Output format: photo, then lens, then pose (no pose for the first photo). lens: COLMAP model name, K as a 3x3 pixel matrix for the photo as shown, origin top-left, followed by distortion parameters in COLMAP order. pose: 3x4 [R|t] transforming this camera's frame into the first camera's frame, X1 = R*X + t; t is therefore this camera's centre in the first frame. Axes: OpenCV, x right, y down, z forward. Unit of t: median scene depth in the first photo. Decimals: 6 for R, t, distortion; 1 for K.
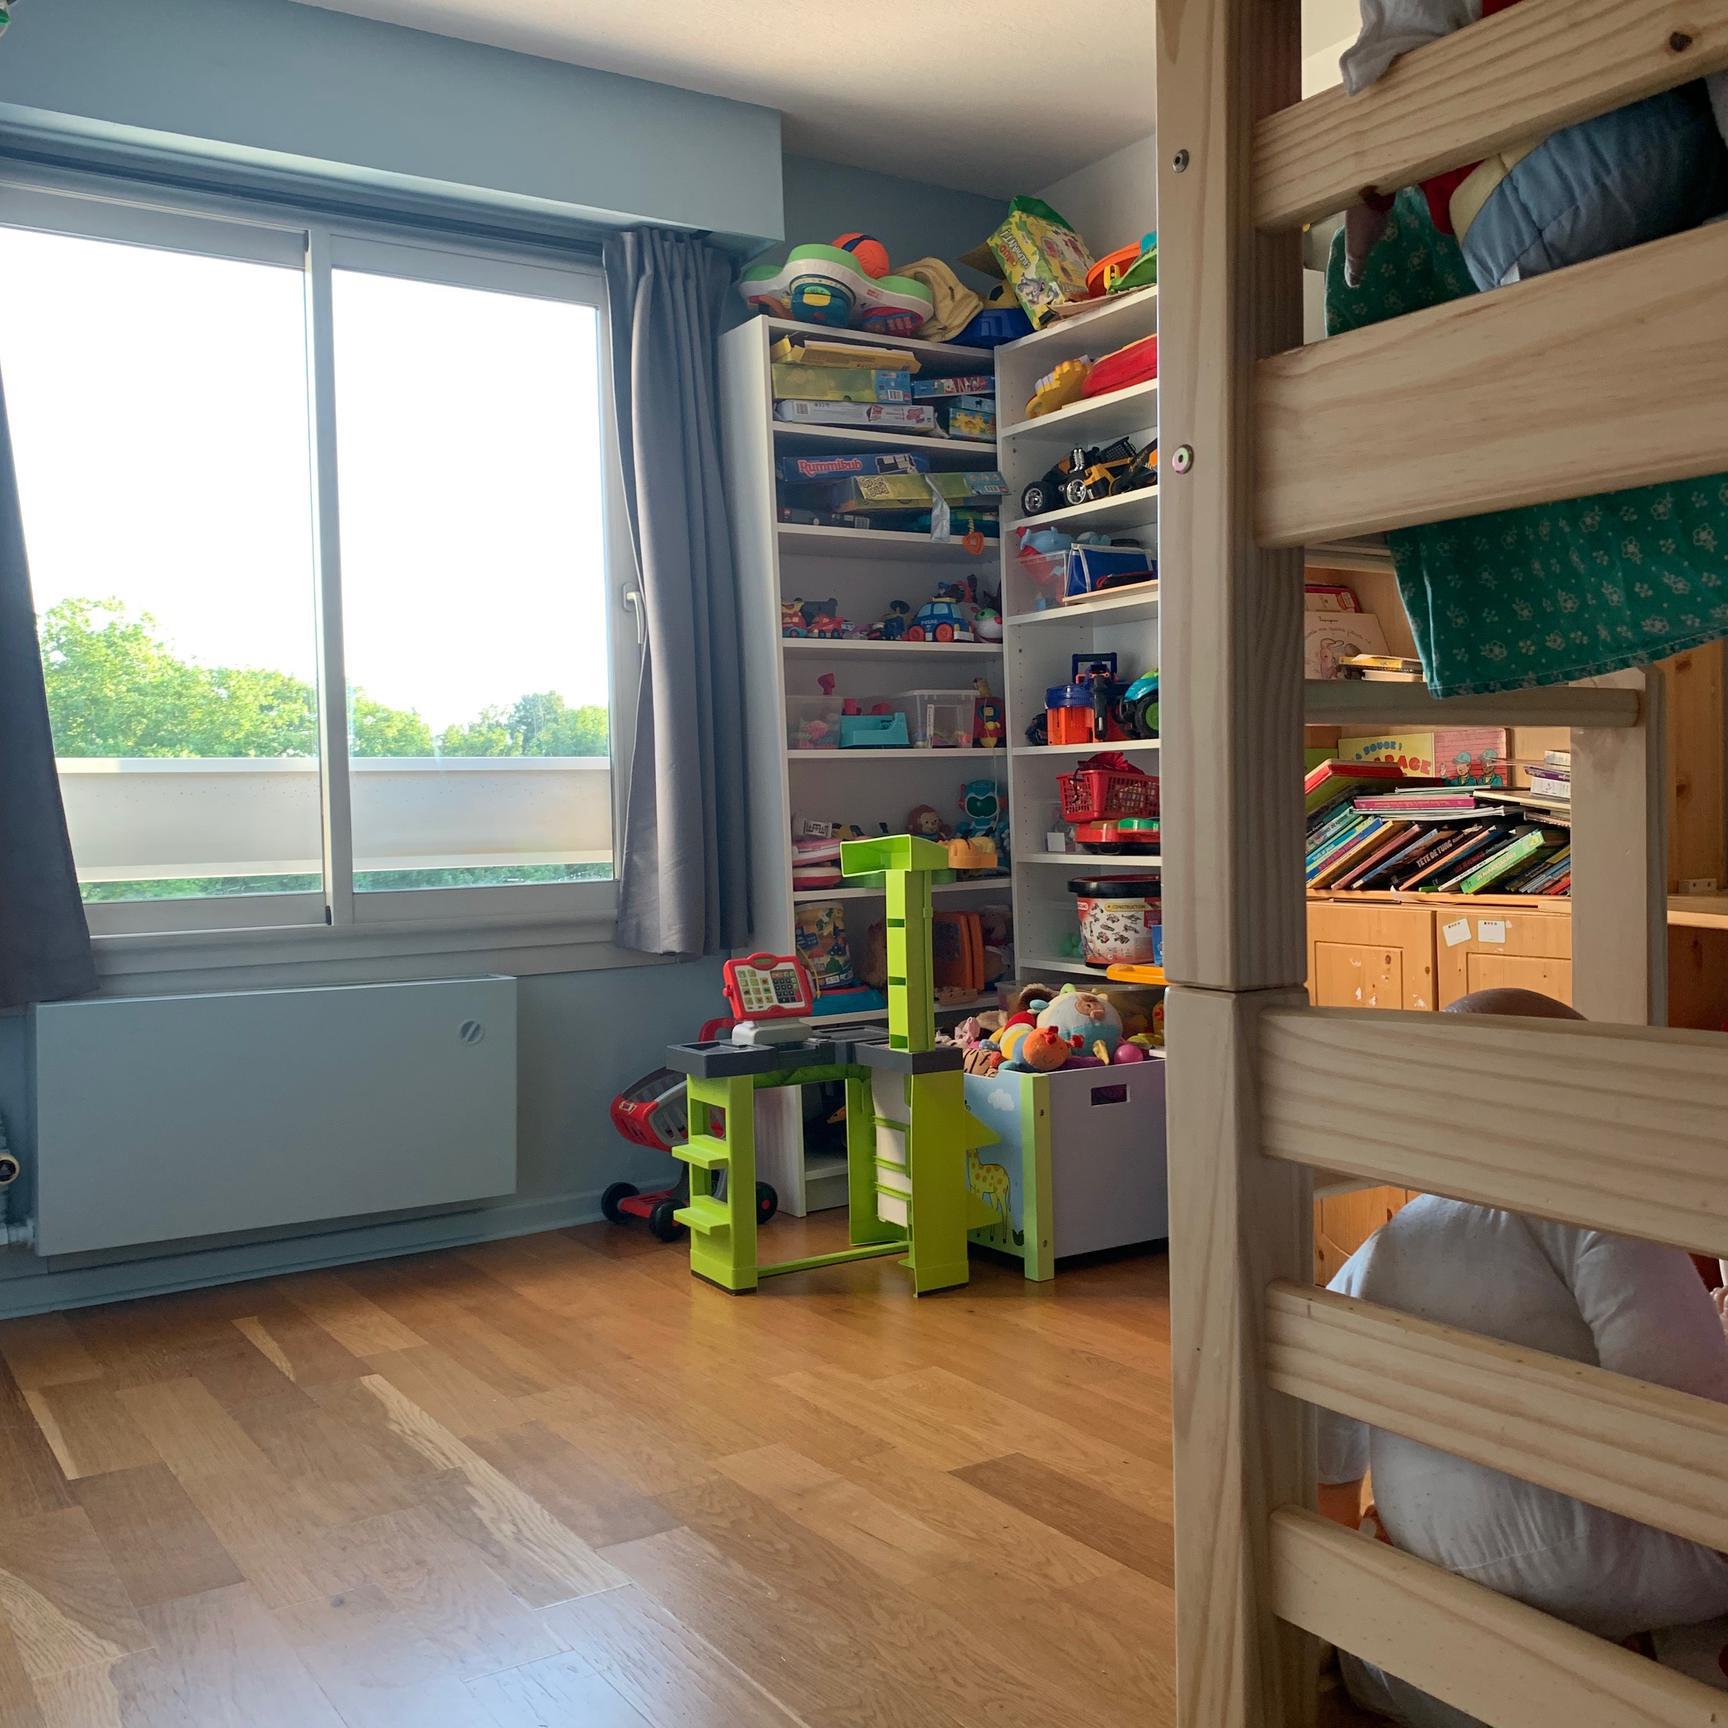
lens RADIAL K [[1771.0, 0, 868.7], [0, 1771.0, 863.4], [0, 0, 1]] dist [0.006454, 0.000000]
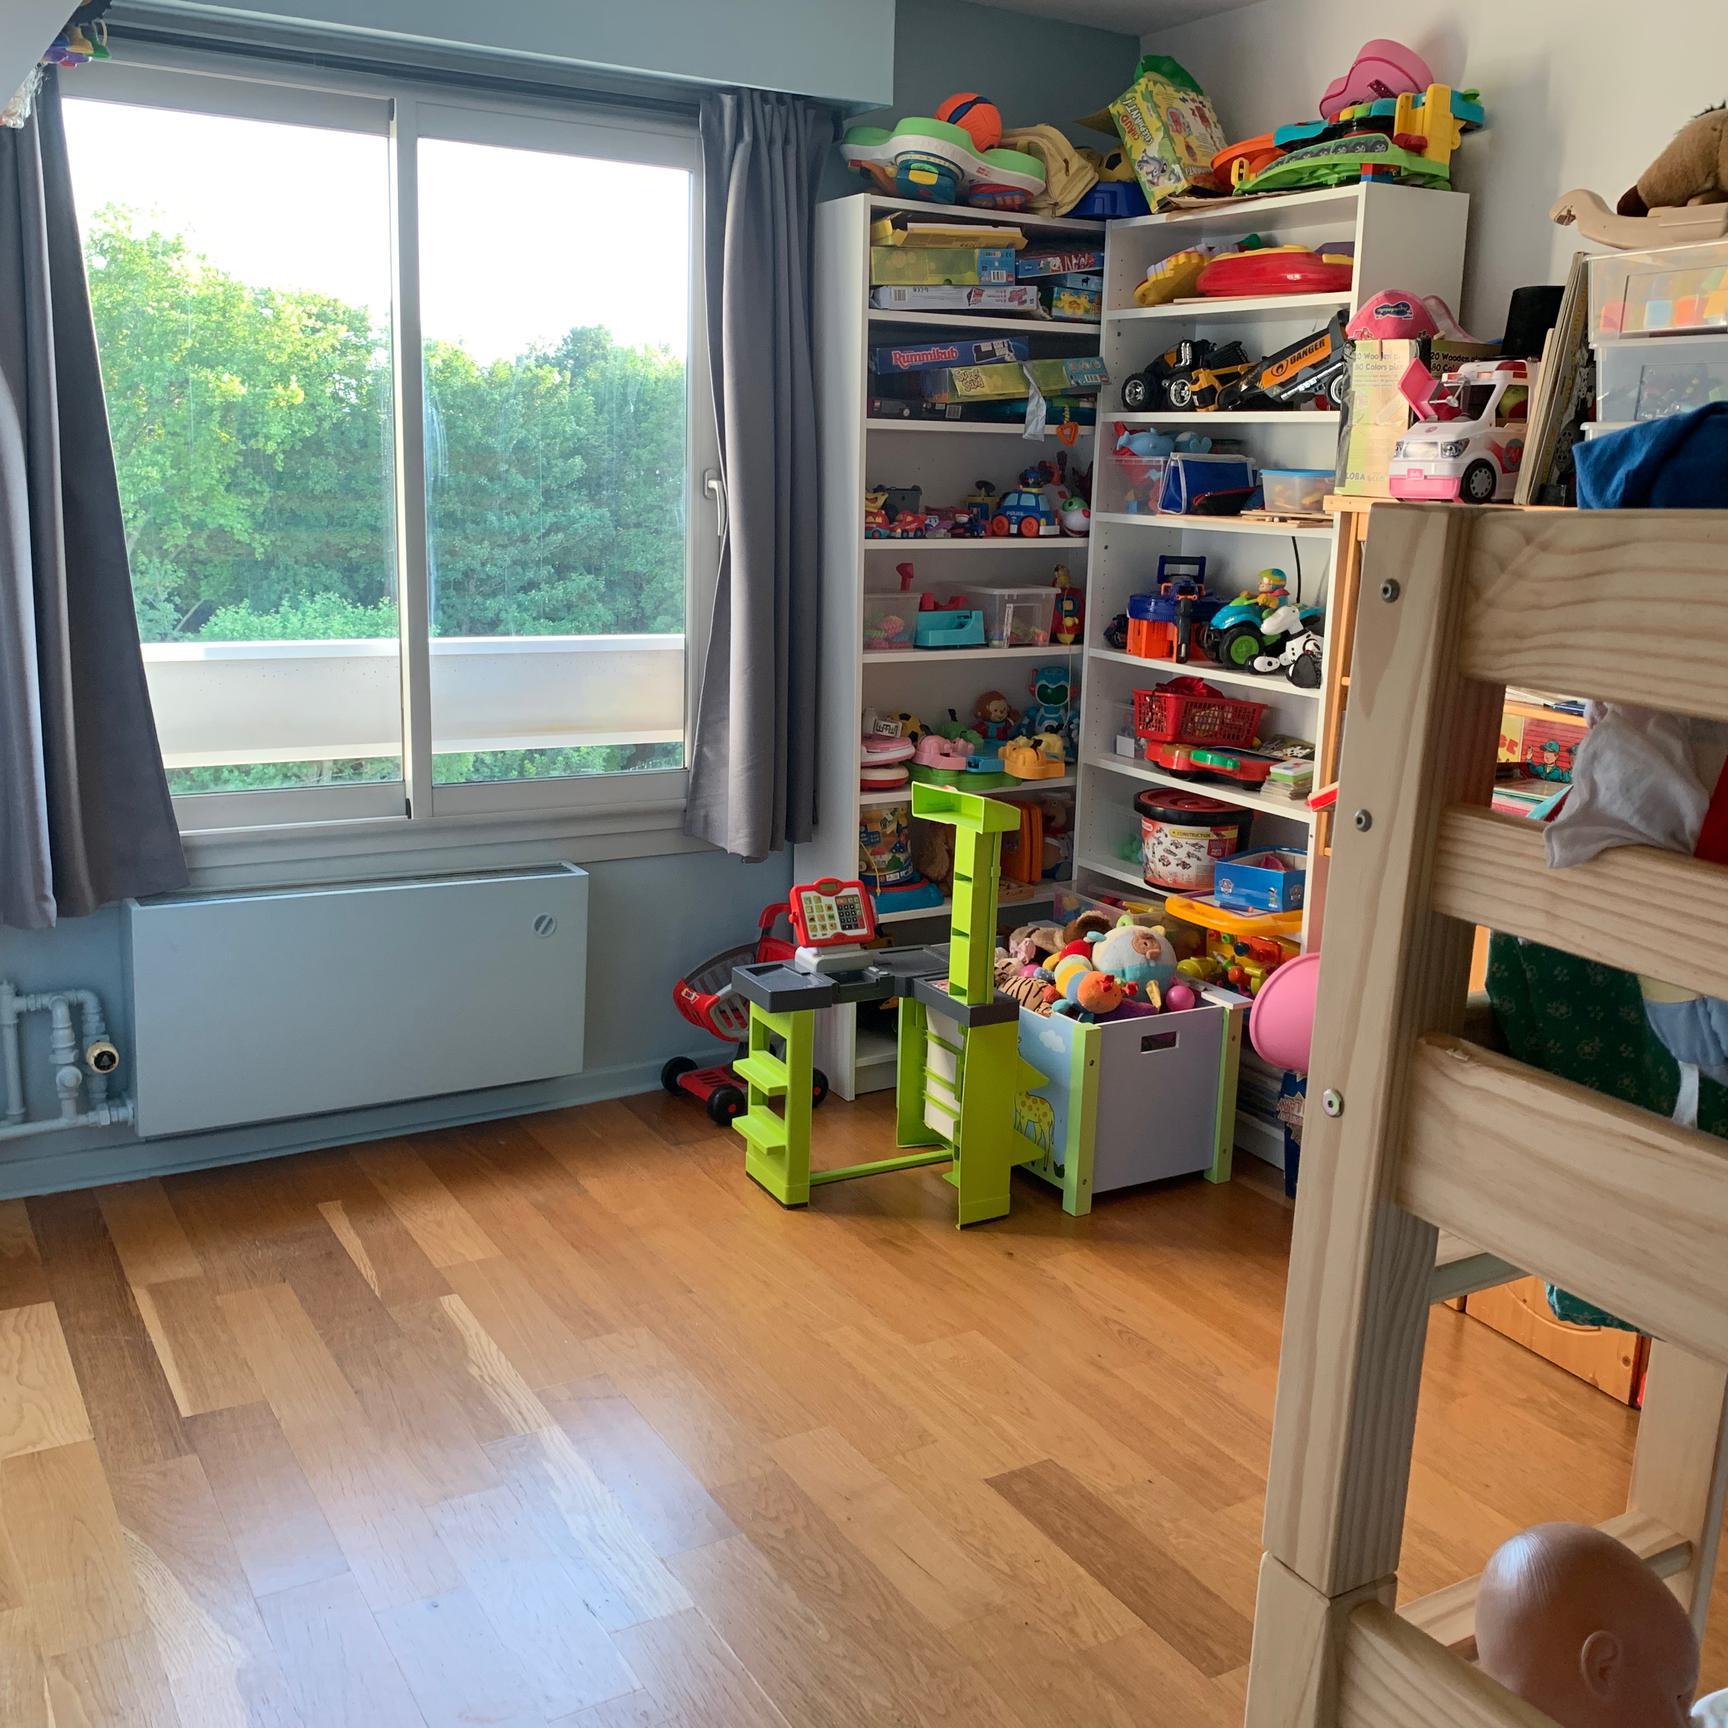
lens RADIAL K [[1771.0, 0, 835.4], [0, 1771.0, 856.8], [0, 0, 1]] dist [0.006454, 0.000000]
pose [[0.997392, 0.064343, -0.032707, -0.023727], [-0.056857, 0.979521, 0.193149, -0.156727], [0.044465, -0.190785, 0.980624, 0.005425]]
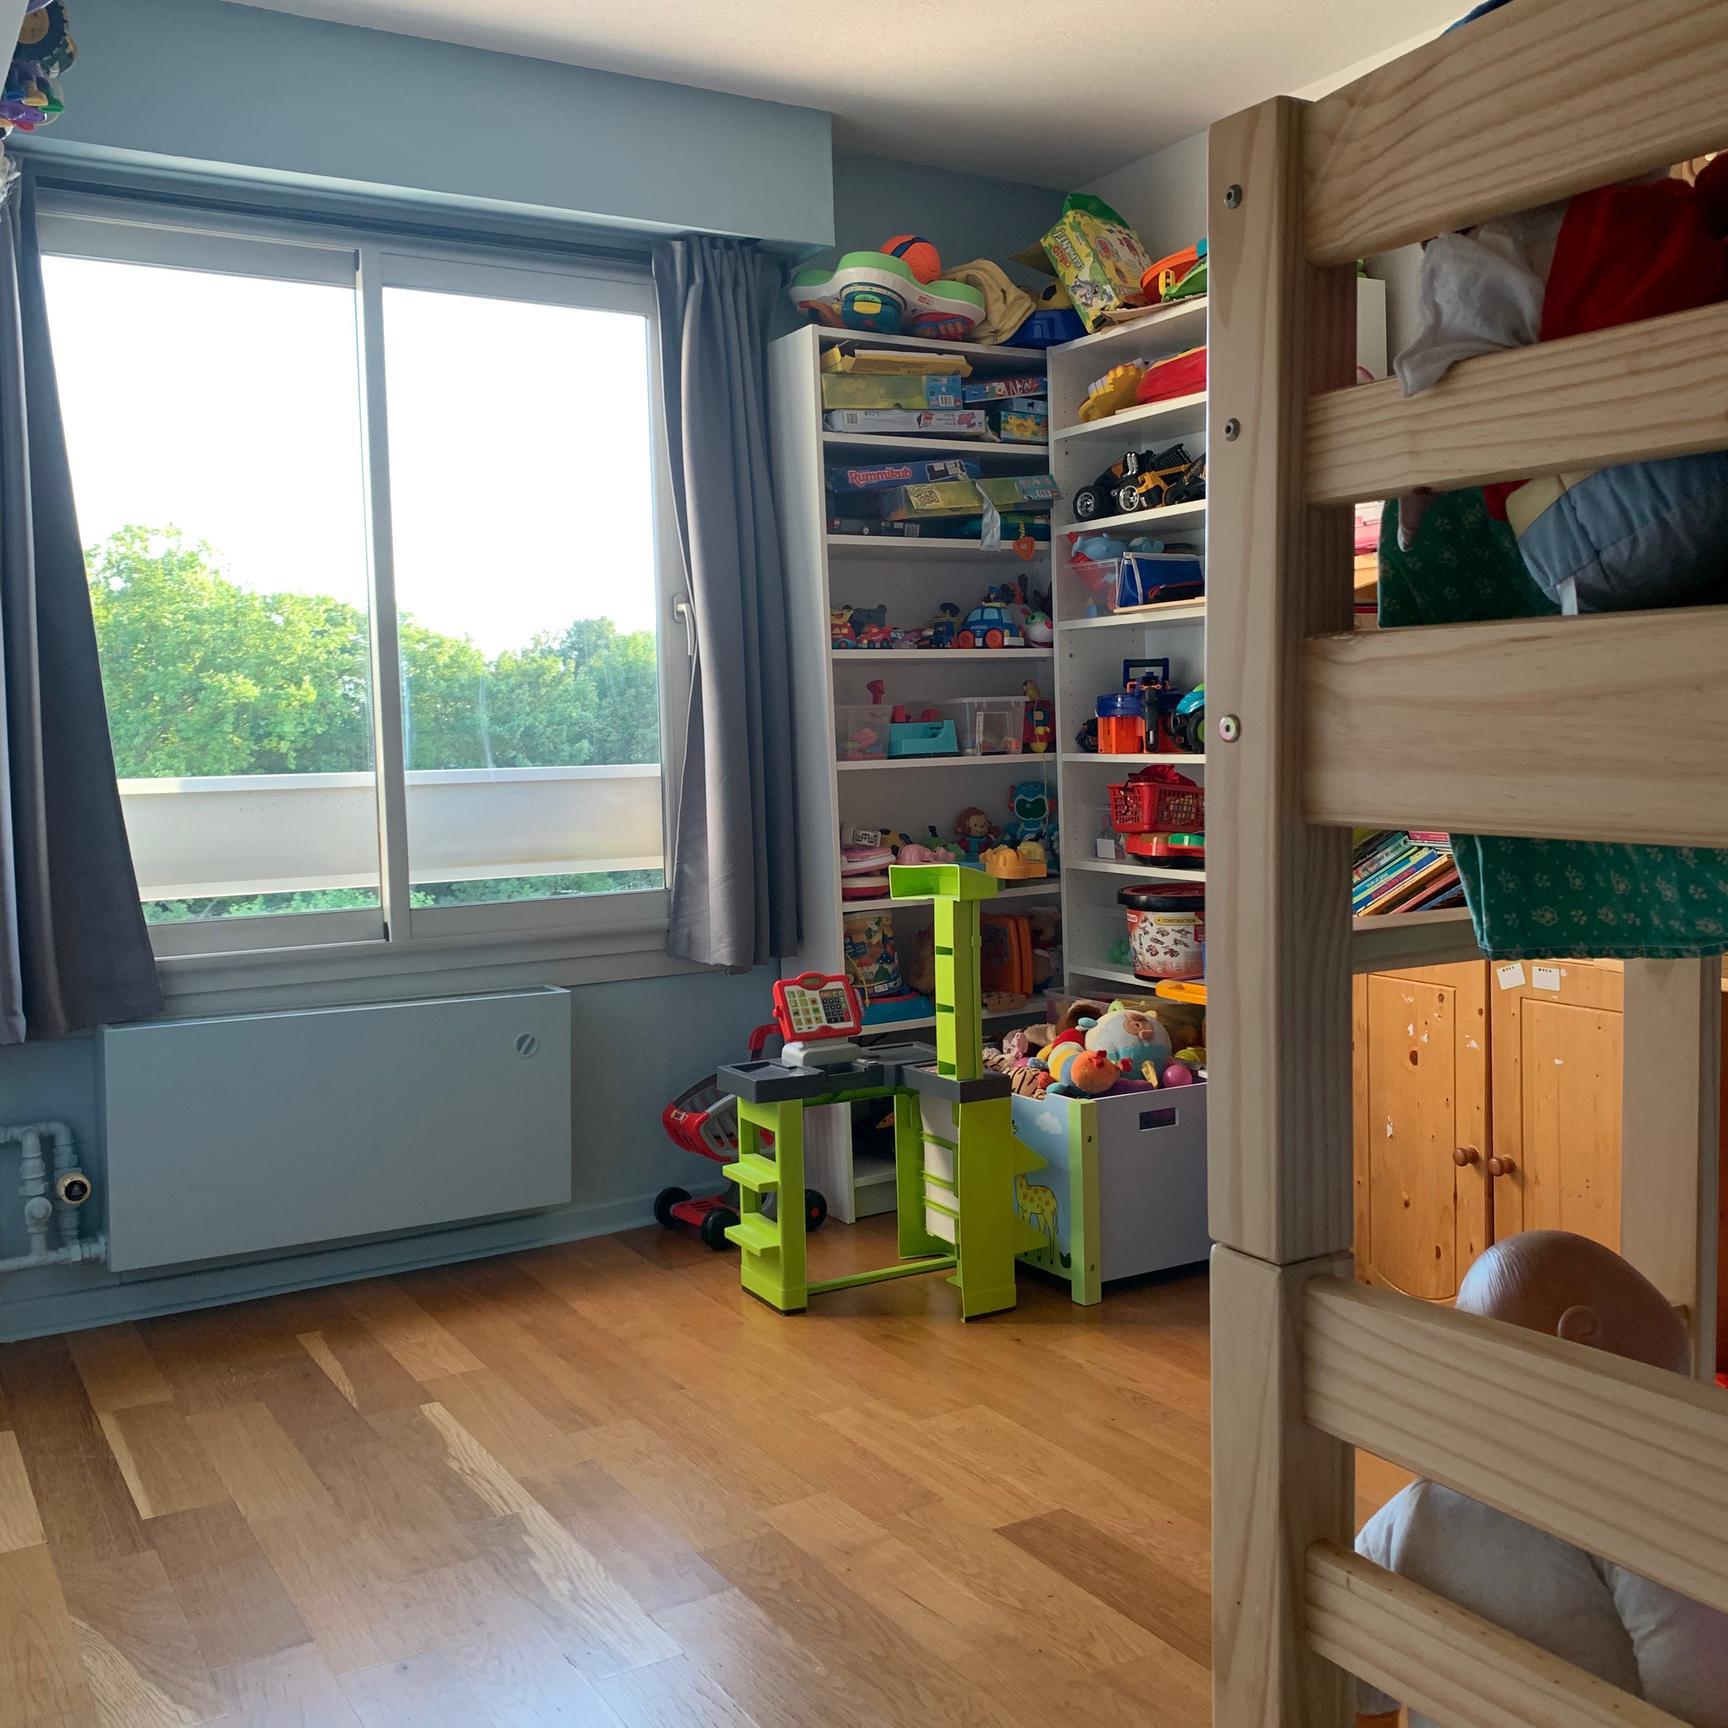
lens RADIAL K [[1771.0, 0, 851.0], [0, 1771.0, 855.2], [0, 0, 1]] dist [0.006454, 0.000000]
pose [[0.999268, 0.002850, -0.038159, 0.000432], [-0.001322, 0.999199, 0.040006, -0.056320], [0.038243, -0.039926, 0.998471, -0.001878]]
